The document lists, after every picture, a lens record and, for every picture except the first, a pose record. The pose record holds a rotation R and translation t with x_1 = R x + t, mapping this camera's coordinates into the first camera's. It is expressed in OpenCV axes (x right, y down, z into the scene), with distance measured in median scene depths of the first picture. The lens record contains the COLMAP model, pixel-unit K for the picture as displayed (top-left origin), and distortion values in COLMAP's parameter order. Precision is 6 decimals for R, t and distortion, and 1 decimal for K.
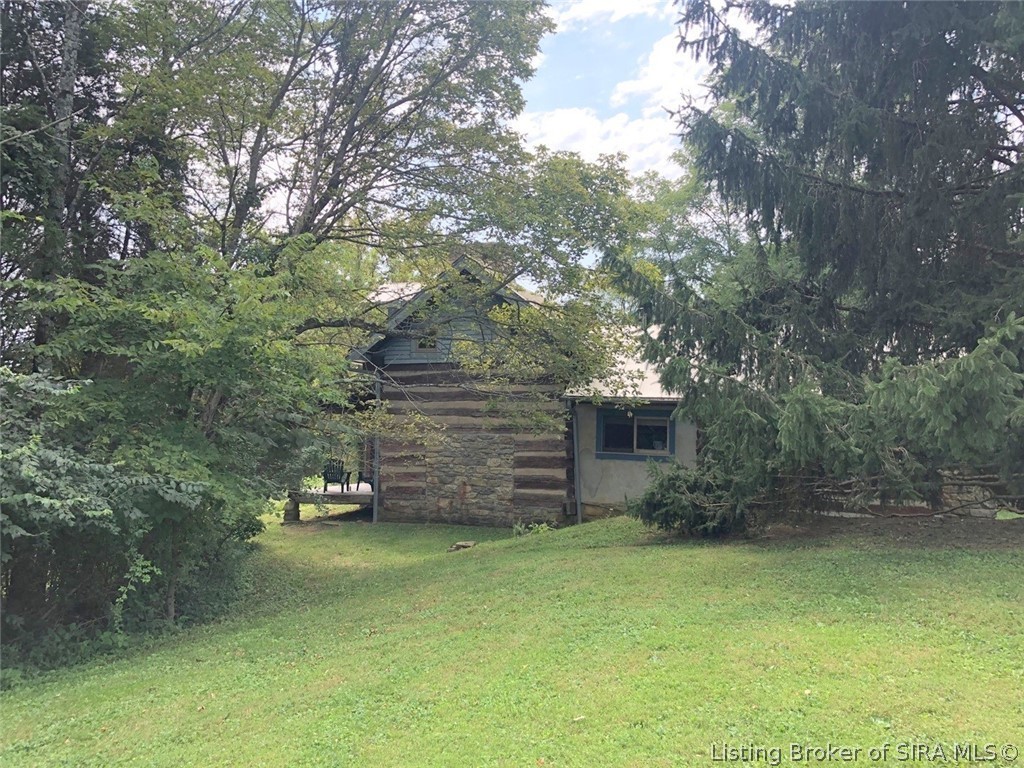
lens RADIAL K [[843.8, 0, 512.0], [0, 843.8, 384.0], [0, 0, 1]] dist [-0.001979, -0.001512]
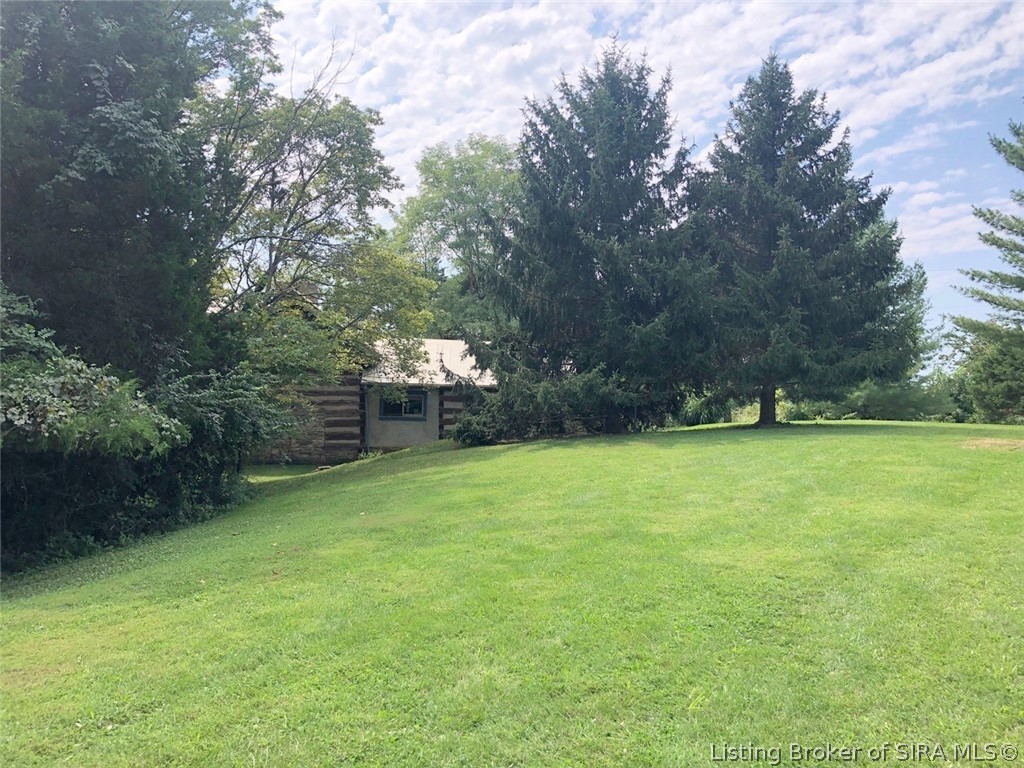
lens RADIAL K [[843.8, 0, 512.0], [0, 843.8, 384.0], [0, 0, 1]] dist [-0.001979, -0.001512]
pose [[0.899849, 0.003612, 0.436187, -0.386665], [-0.011890, 0.999797, 0.016251, -0.013320], [-0.436040, -0.019810, 0.899709, -0.608529]]
